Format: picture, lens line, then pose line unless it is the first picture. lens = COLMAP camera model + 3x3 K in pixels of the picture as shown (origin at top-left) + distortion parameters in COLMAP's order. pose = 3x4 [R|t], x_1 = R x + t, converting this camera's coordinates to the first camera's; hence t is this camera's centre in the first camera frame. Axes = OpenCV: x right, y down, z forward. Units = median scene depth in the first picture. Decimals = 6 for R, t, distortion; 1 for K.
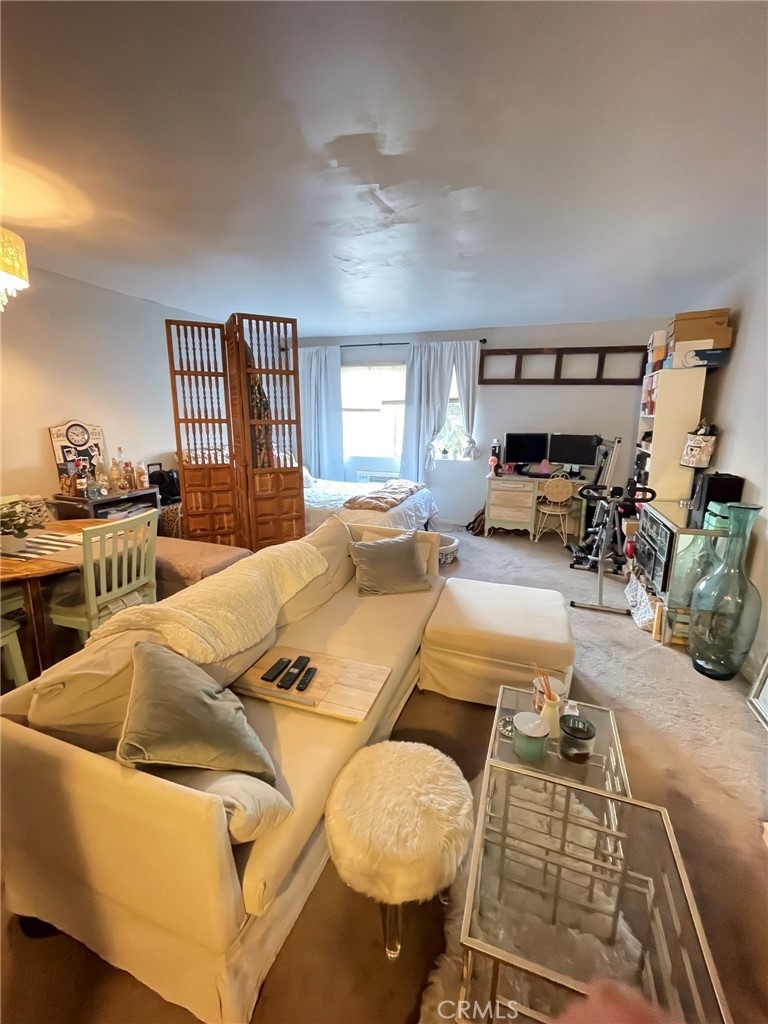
lens RADIAL K [[414.9, 0, 383.7], [0, 414.9, 508.3], [0, 0, 1]] dist [-0.004921, 0.000216]
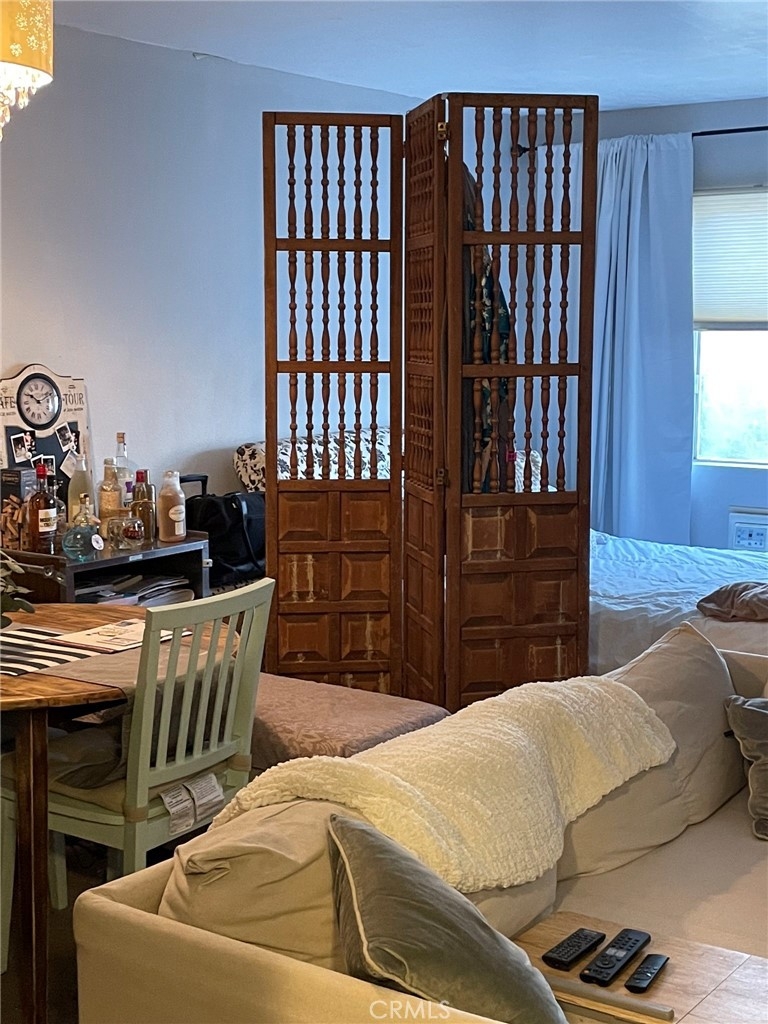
lens RADIAL K [[1468.9, 0, 383.3], [0, 1468.9, 530.2], [0, 0, 1]] dist [0.109001, 0.000000]
pose [[0.961864, 0.028849, -0.272003, -0.021498], [-0.051832, 0.995629, -0.077694, 0.044226], [0.268572, 0.088830, 0.959155, -0.289349]]
